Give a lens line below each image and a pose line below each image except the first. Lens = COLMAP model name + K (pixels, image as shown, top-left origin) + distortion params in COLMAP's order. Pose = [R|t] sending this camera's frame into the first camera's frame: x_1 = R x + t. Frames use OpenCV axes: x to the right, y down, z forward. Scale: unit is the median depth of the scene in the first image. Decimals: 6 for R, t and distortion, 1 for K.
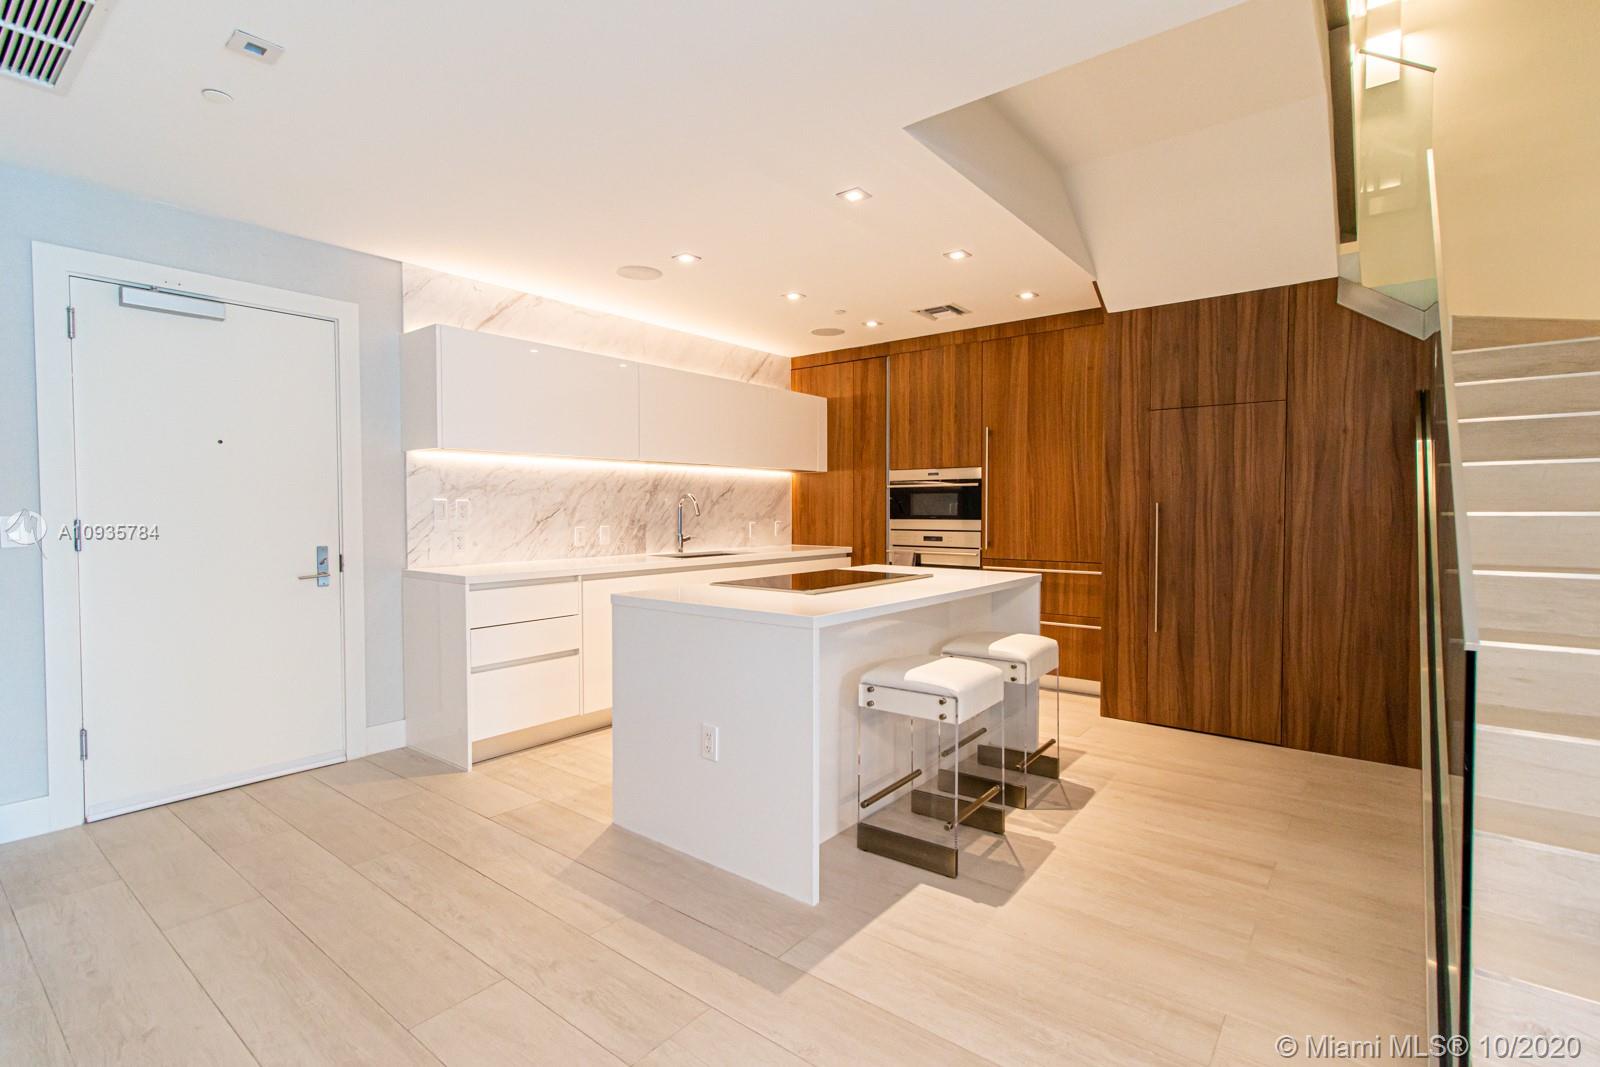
lens RADIAL K [[749.6, 0, 809.0], [0, 749.6, 532.1], [0, 0, 1]] dist [0.002106, -0.010460]
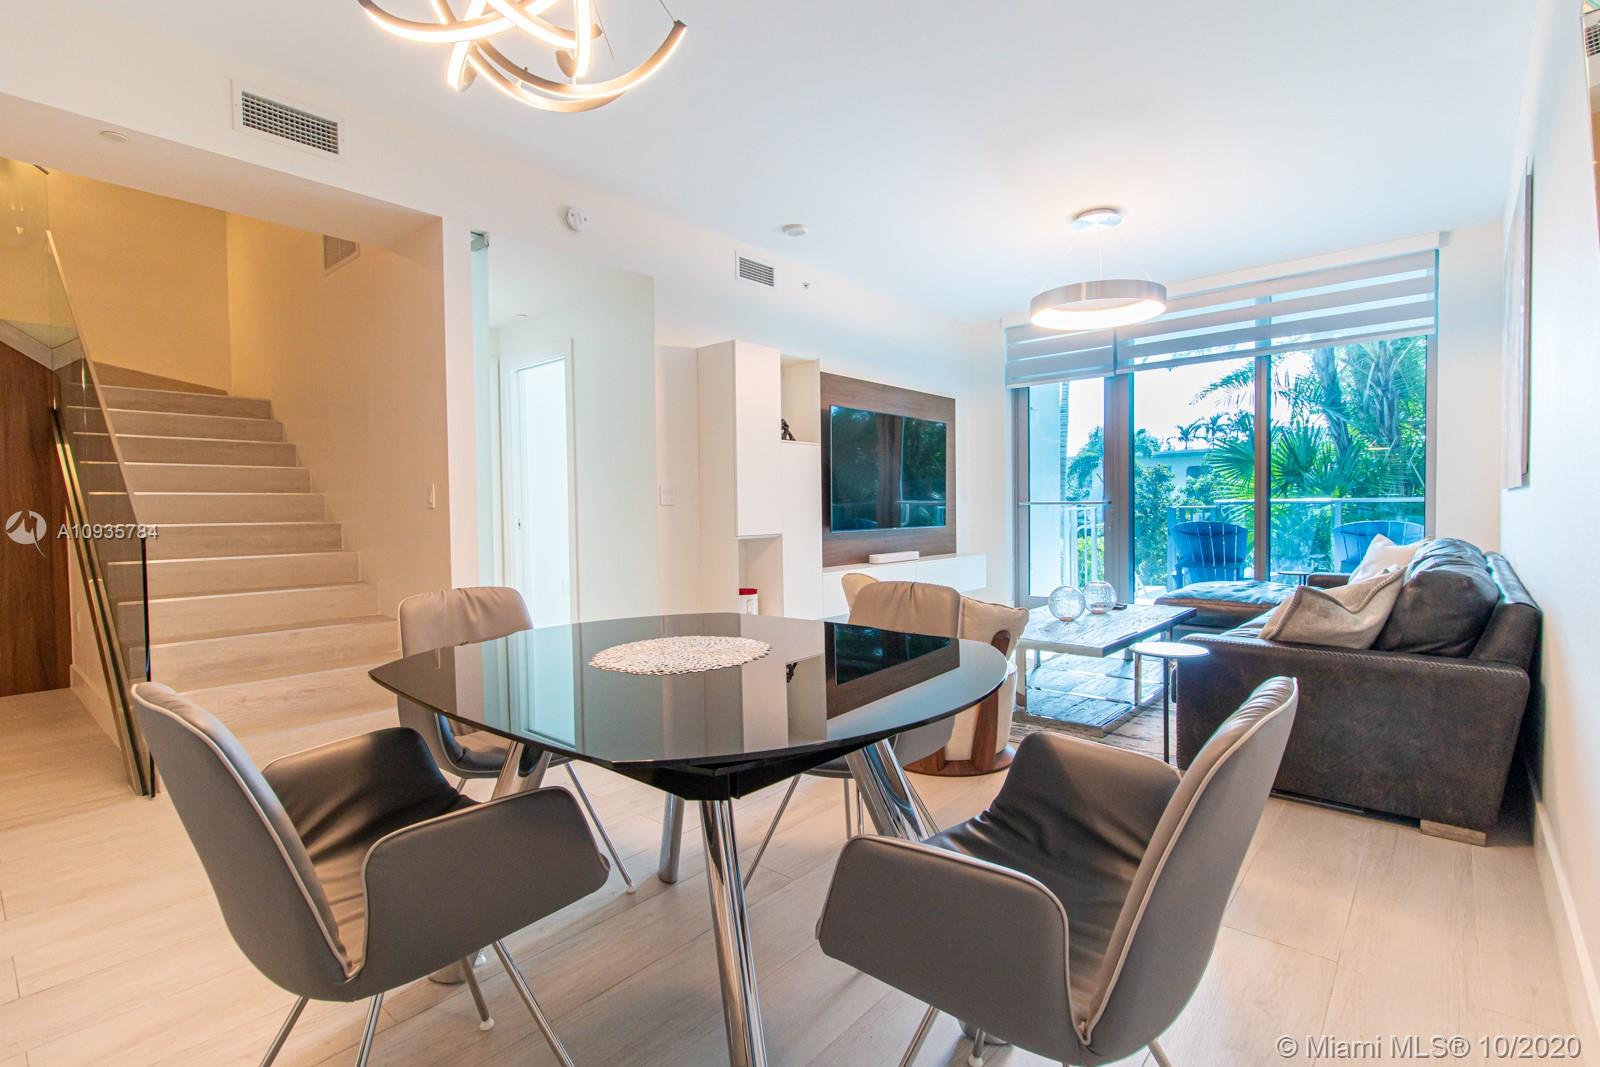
lens RADIAL K [[749.6, 0, 799.8], [0, 749.6, 534.6], [0, 0, 1]] dist [0.002106, -0.010460]
pose [[0.039055, -0.030541, 0.998770, -0.340425], [0.043354, 0.998643, 0.028842, 0.042708], [-0.998296, 0.042174, 0.040326, -0.285027]]
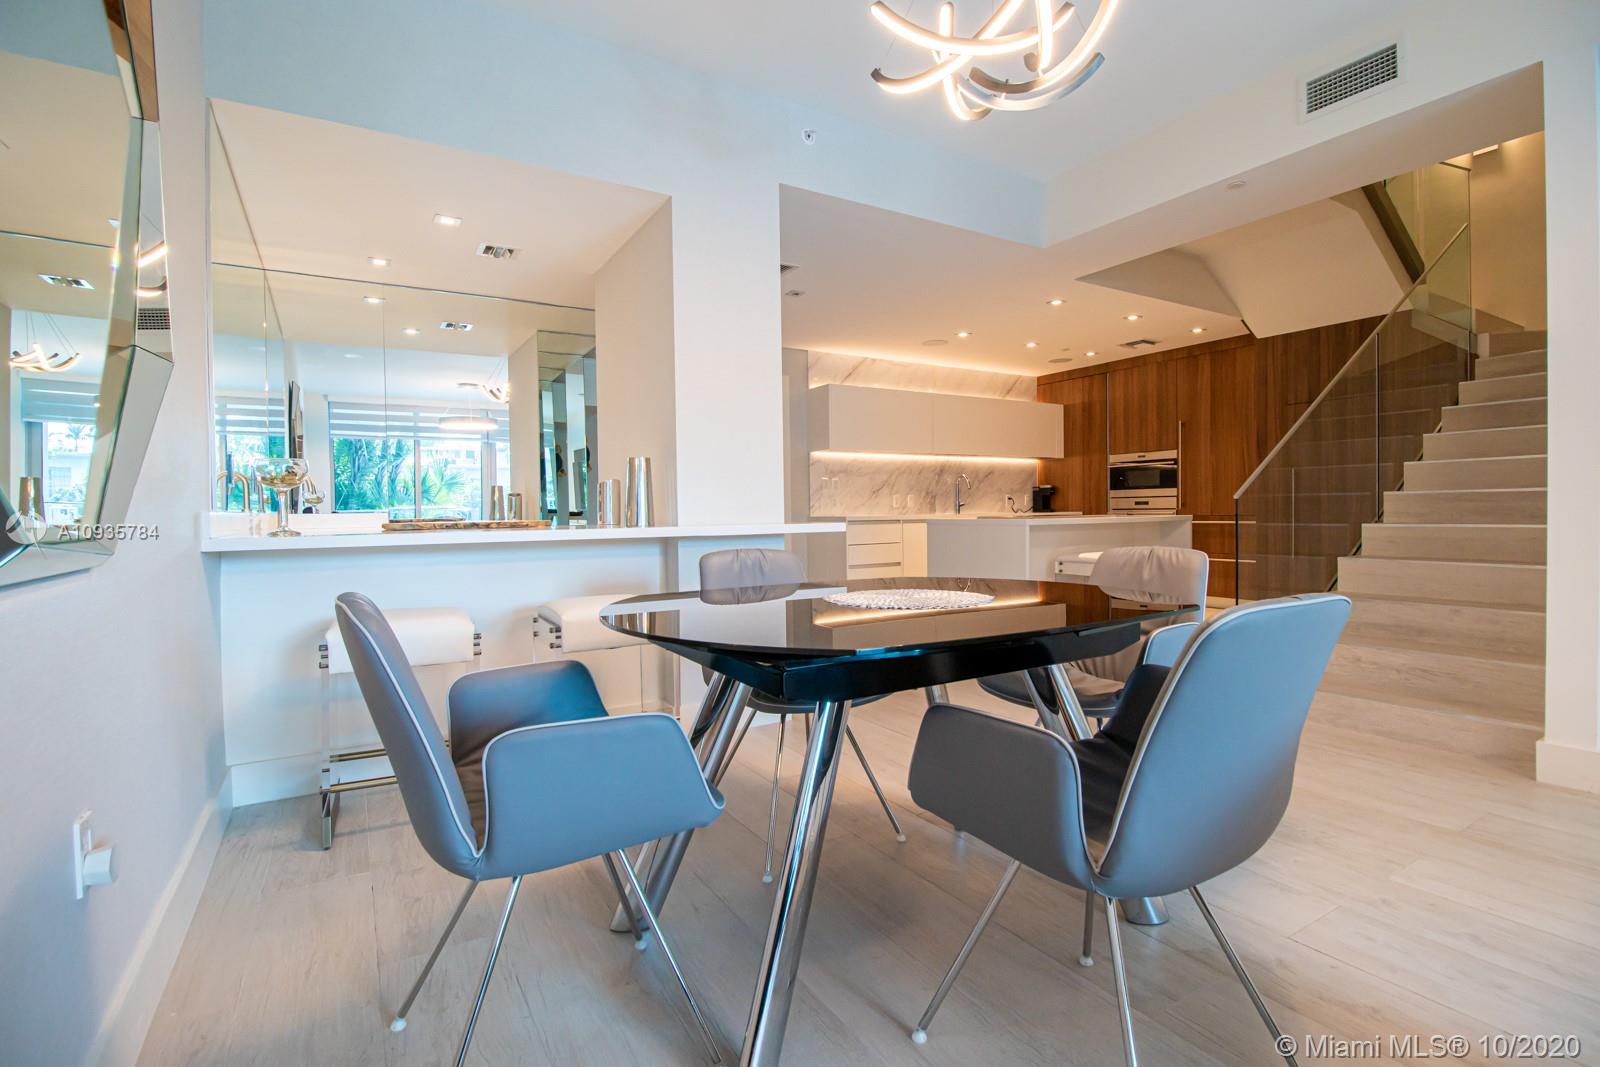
lens RADIAL K [[749.6, 0, 807.6], [0, 749.6, 530.3], [0, 0, 1]] dist [0.002106, -0.010460]
pose [[0.937149, -0.002399, -0.348920, 0.080201], [0.001443, 0.999994, -0.003000, 0.071298], [0.348926, 0.002308, 0.937148, -0.582663]]
